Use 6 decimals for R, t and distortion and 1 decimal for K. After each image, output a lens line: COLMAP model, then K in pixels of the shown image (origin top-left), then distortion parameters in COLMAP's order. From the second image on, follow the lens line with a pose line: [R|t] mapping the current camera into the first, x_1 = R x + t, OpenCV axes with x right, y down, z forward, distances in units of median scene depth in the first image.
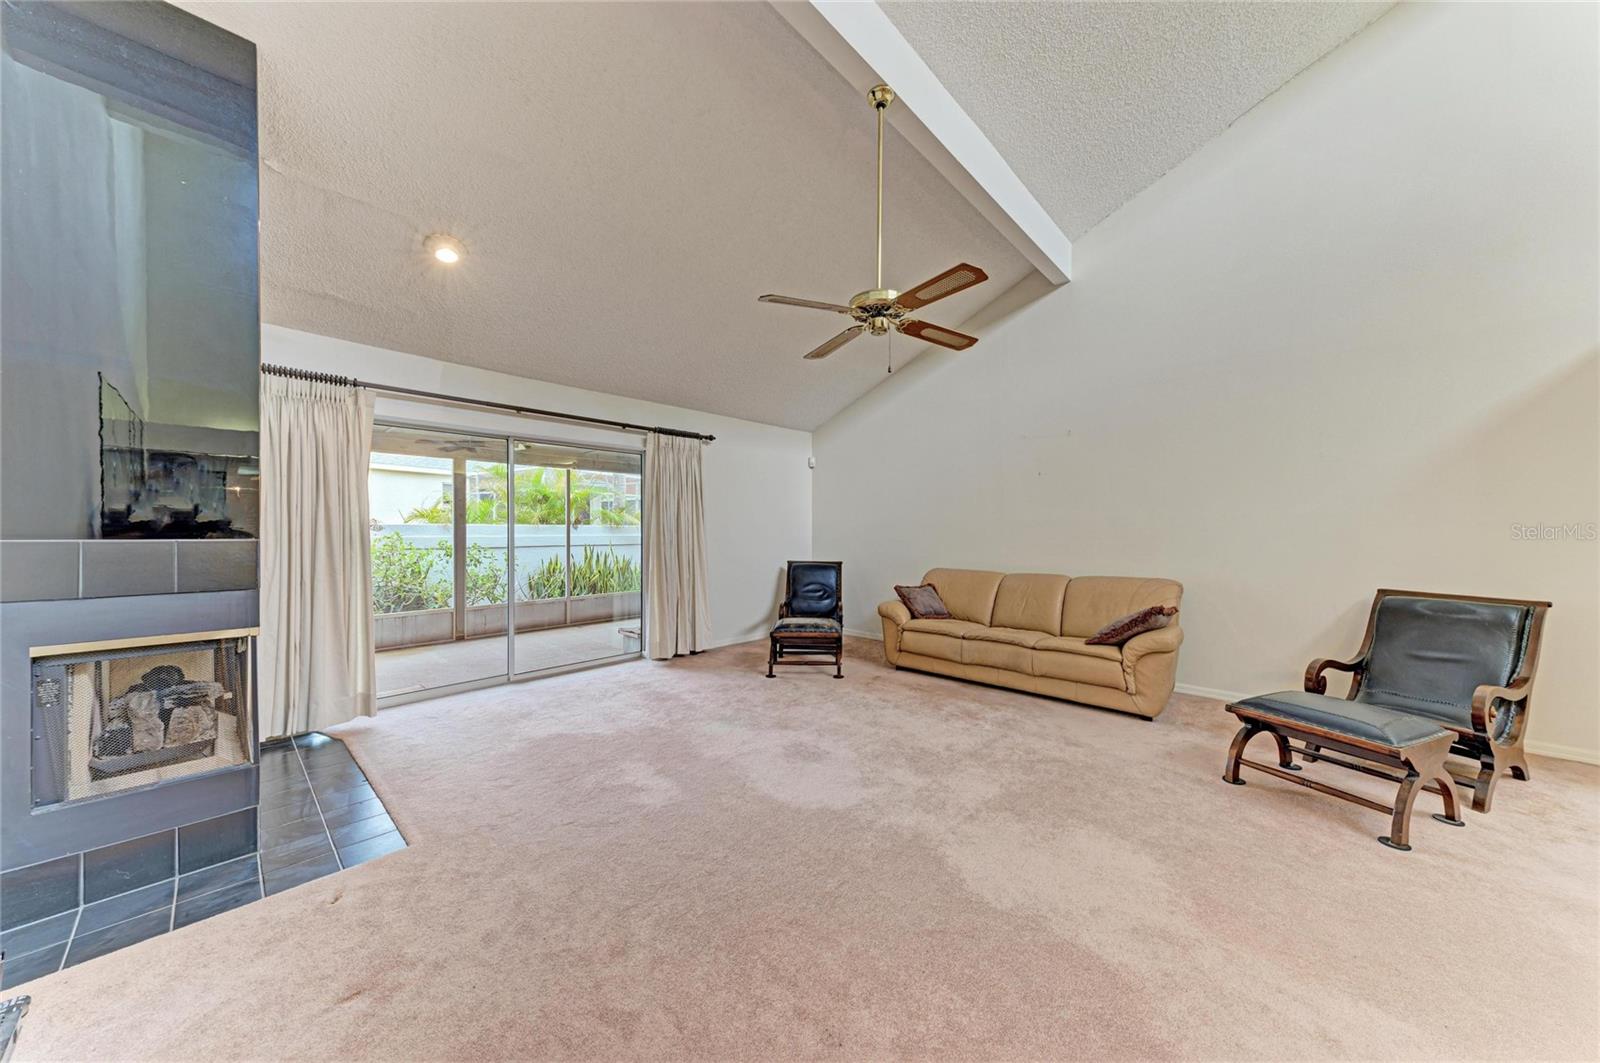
lens RADIAL K [[541.2, 0, 801.8], [0, 541.2, 536.6], [0, 0, 1]] dist [0.014304, -0.001743]
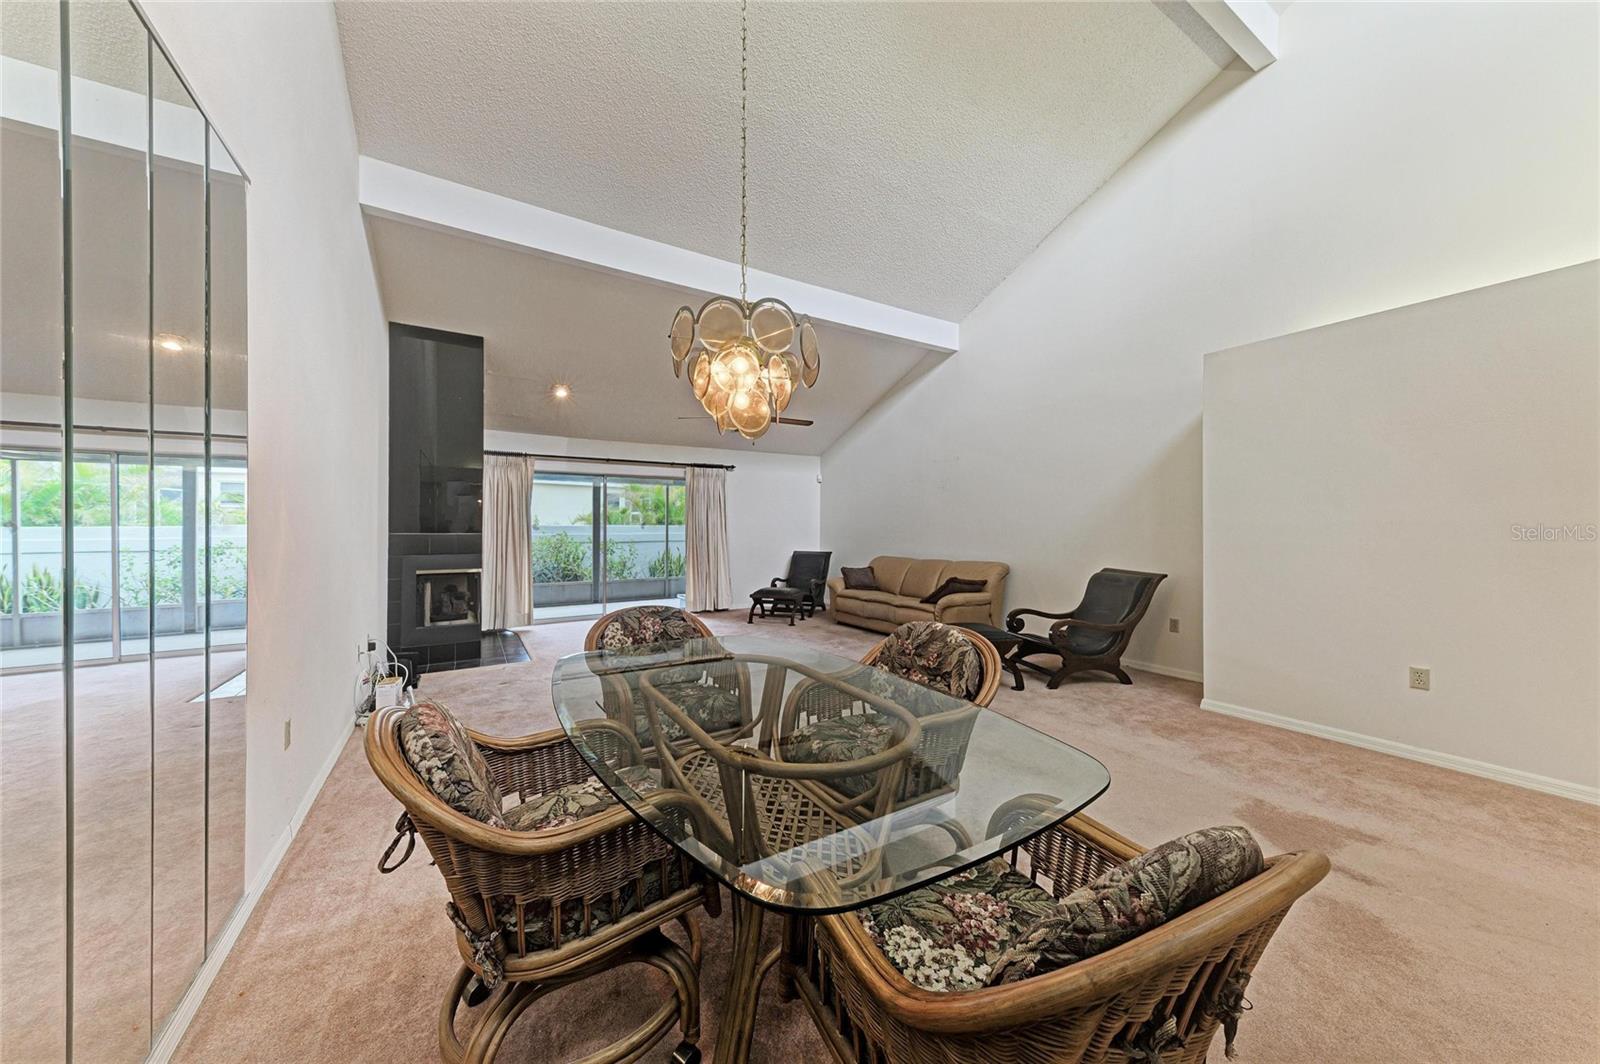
lens RADIAL K [[541.2, 0, 801.6], [0, 541.2, 528.4], [0, 0, 1]] dist [0.014304, -0.001743]
pose [[0.964749, -0.002442, -0.263159, 0.522886], [-0.000951, 0.999918, -0.012765, 0.006636], [0.263168, 0.012565, 0.964668, -0.493261]]
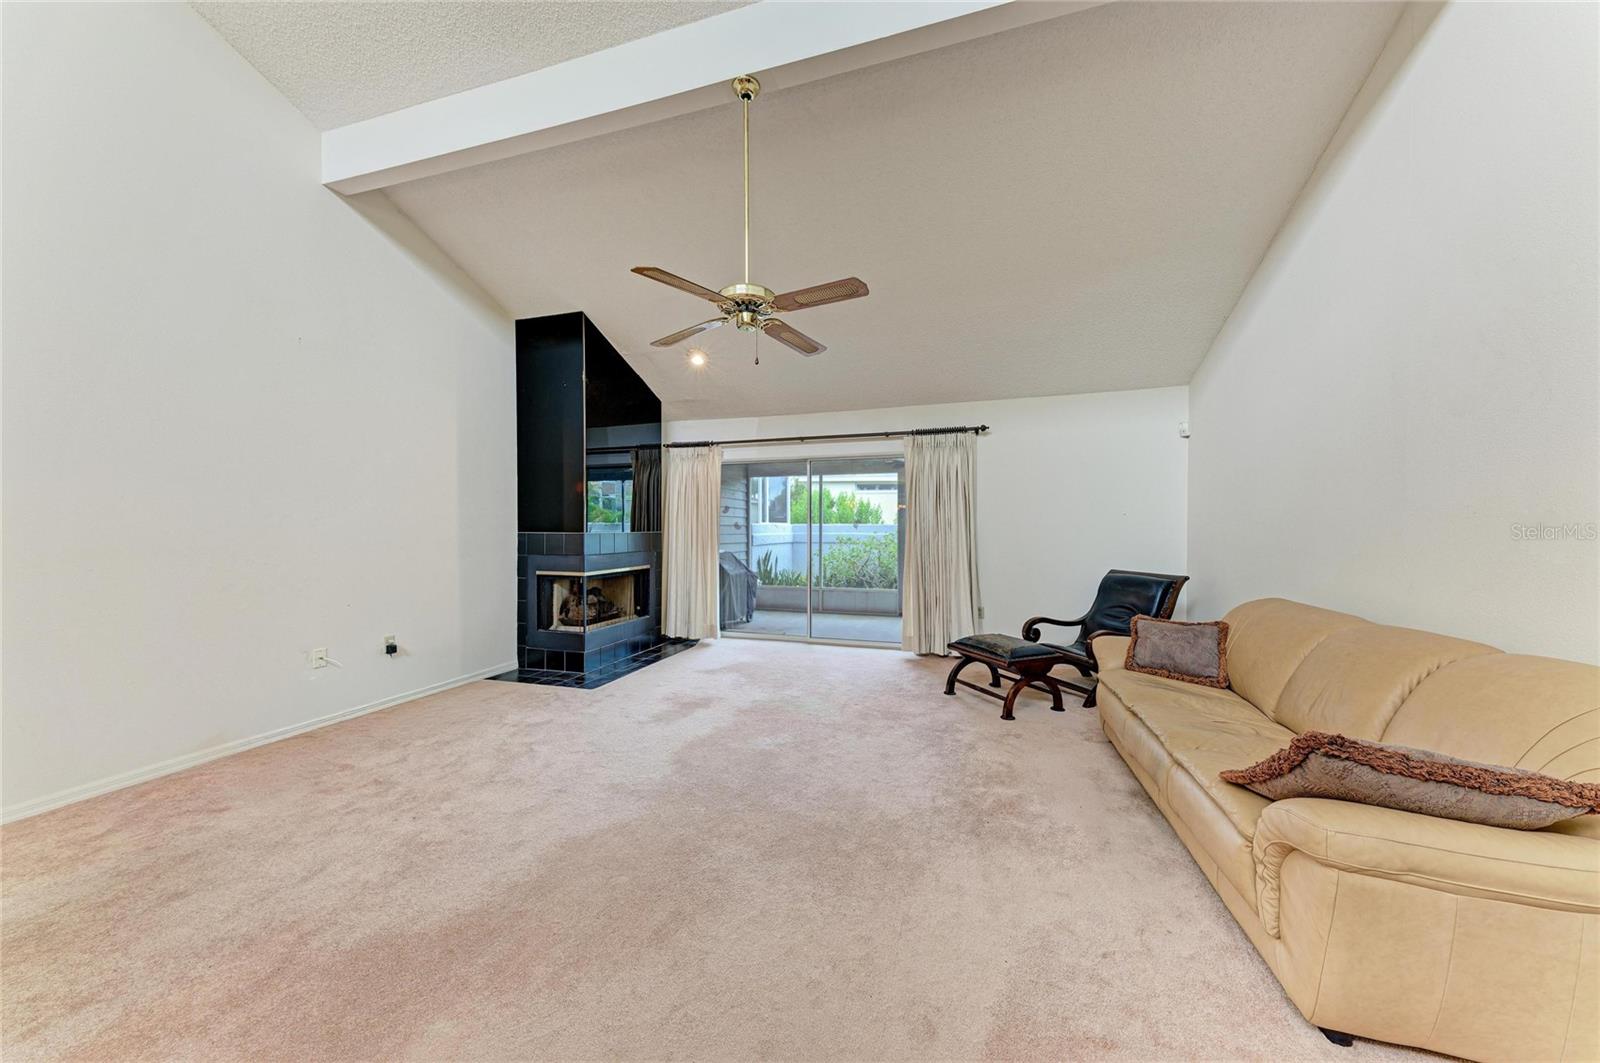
lens RADIAL K [[541.2, 0, 803.1], [0, 541.2, 536.2], [0, 0, 1]] dist [0.014304, -0.001743]
pose [[0.434512, 0.013917, -0.900559, 0.679277], [-0.011104, 0.999887, 0.010094, -0.006882], [0.900598, 0.005614, 0.434617, 0.418021]]
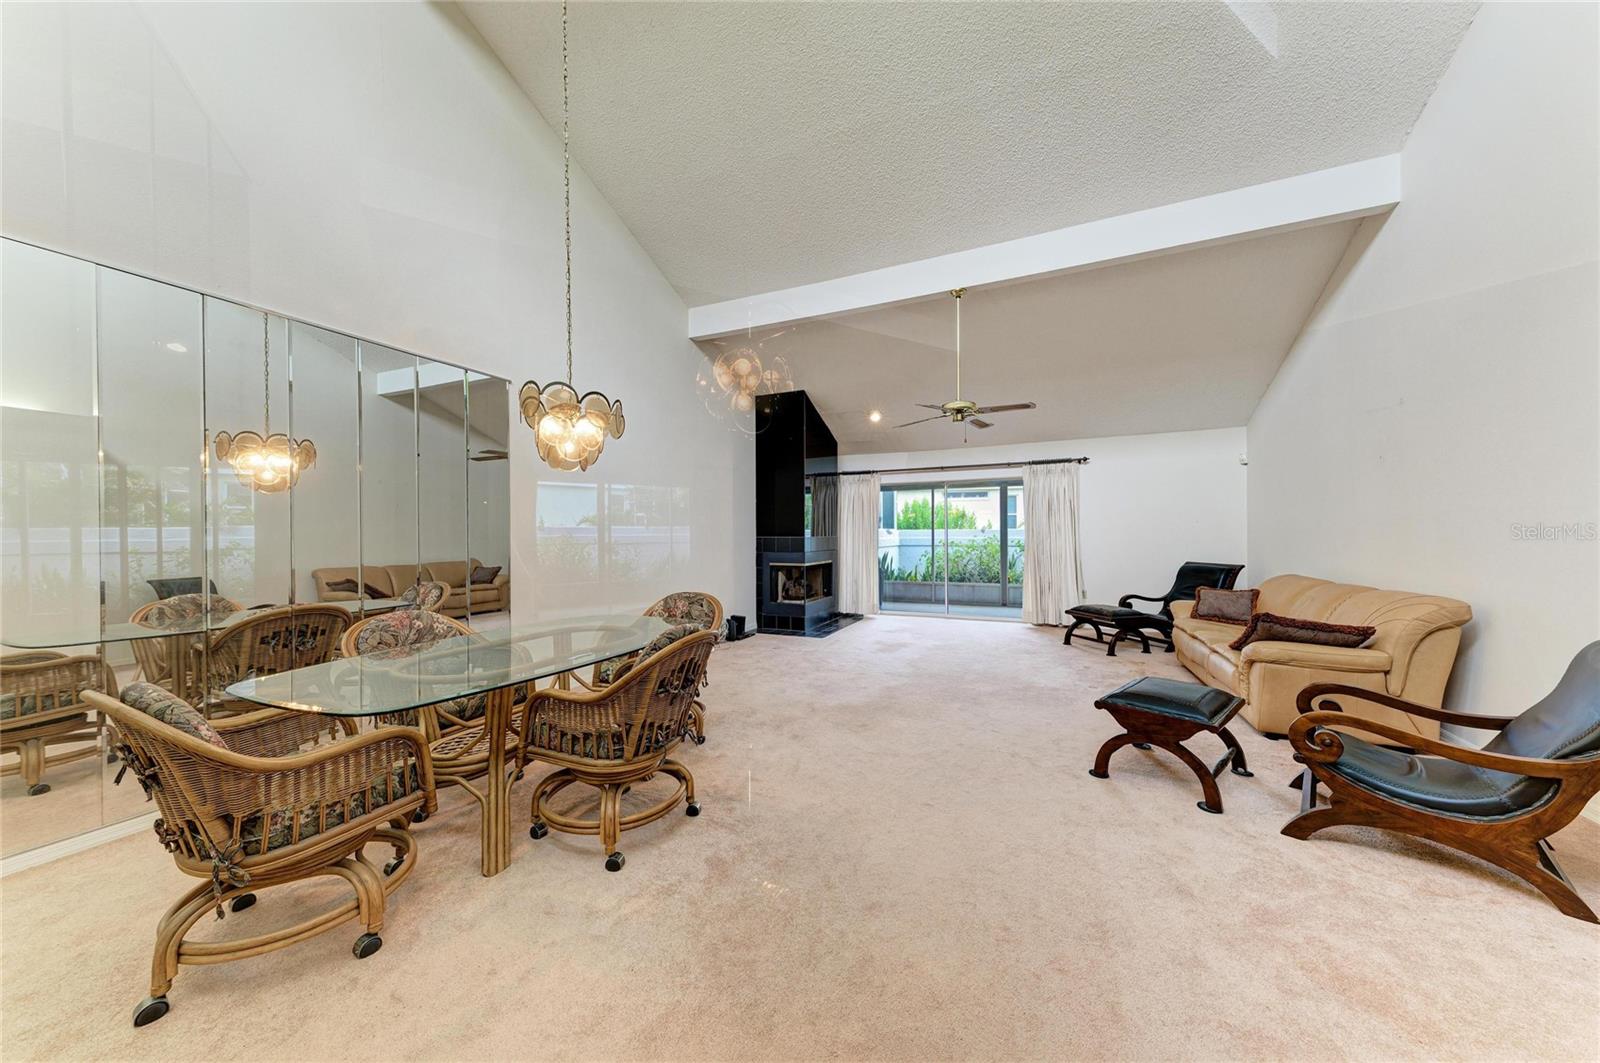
lens RADIAL K [[541.2, 0, 798.5], [0, 541.2, 533.6], [0, 0, 1]] dist [0.014304, -0.001743]
pose [[0.319390, -0.001883, -0.947622, 1.046792], [-0.005319, 0.999979, -0.003780, -0.001425], [0.947608, 0.006248, 0.319373, -0.043139]]
